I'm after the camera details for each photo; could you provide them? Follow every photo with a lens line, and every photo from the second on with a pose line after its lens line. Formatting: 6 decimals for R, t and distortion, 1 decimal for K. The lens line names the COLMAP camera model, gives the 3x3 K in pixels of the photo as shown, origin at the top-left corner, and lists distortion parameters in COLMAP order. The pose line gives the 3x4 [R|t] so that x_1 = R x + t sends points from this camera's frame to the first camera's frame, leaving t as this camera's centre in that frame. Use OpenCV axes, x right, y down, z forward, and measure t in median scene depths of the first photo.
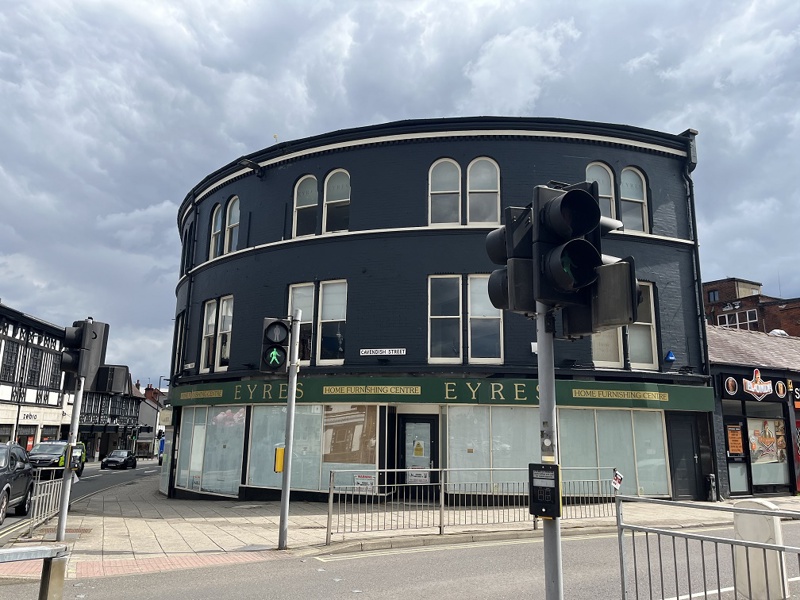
lens RADIAL K [[611.1, 0, 400.0], [0, 611.1, 300.0], [0, 0, 1]] dist [0.030639, -0.003760]
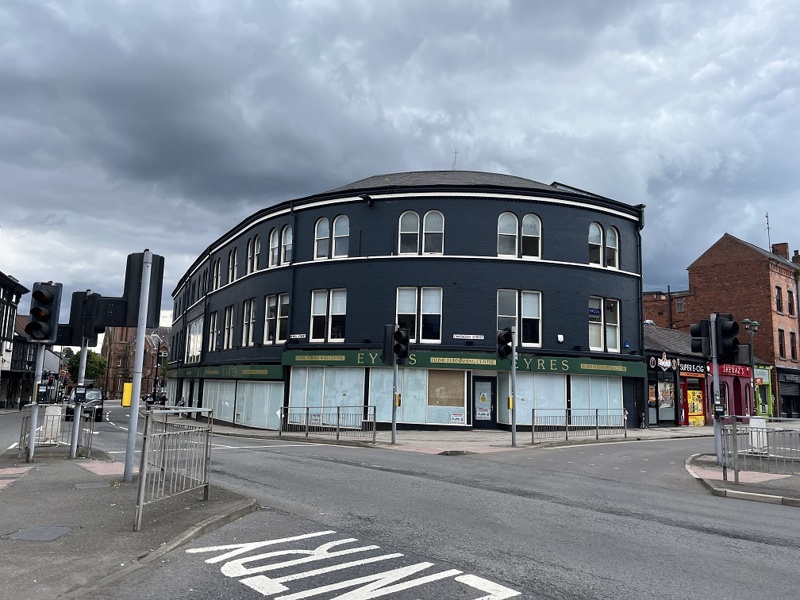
lens RADIAL K [[611.1, 0, 400.0], [0, 611.1, 300.0], [0, 0, 1]] dist [0.030639, -0.003760]
pose [[0.964046, 0.049511, 0.261084, -0.591717], [-0.070530, 0.994925, 0.071756, -0.105223], [-0.256206, -0.087590, 0.962646, -0.438435]]
